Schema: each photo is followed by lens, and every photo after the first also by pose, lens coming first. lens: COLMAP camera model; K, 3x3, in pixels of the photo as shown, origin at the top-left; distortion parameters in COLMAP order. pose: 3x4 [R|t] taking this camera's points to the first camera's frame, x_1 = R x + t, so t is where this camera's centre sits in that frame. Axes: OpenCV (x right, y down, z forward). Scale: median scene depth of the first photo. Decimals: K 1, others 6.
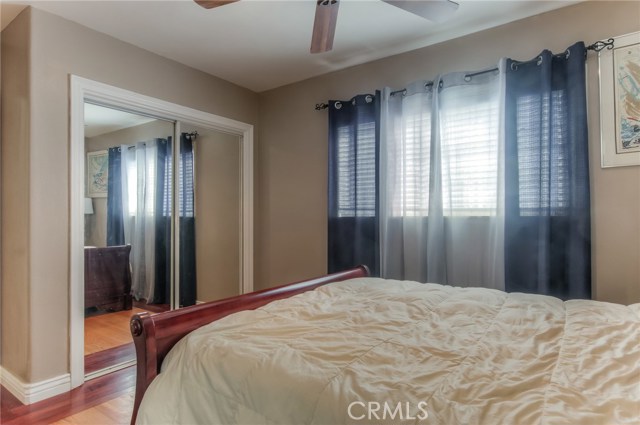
lens RADIAL K [[359.5, 0, 319.3], [0, 359.5, 215.0], [0, 0, 1]] dist [-0.021755, 0.004895]
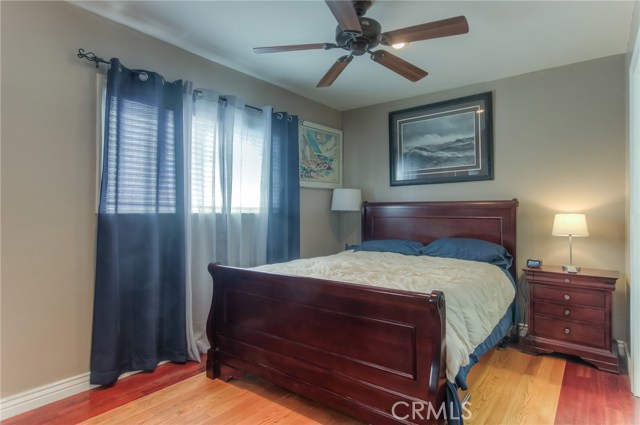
lens RADIAL K [[359.5, 0, 319.4], [0, 359.5, 210.8], [0, 0, 1]] dist [-0.021755, 0.004895]
pose [[0.037434, 0.005525, 0.999284, -0.789657], [-0.007519, 0.999958, -0.005247, -0.000030], [-0.999271, -0.007317, 0.037474, 0.610648]]
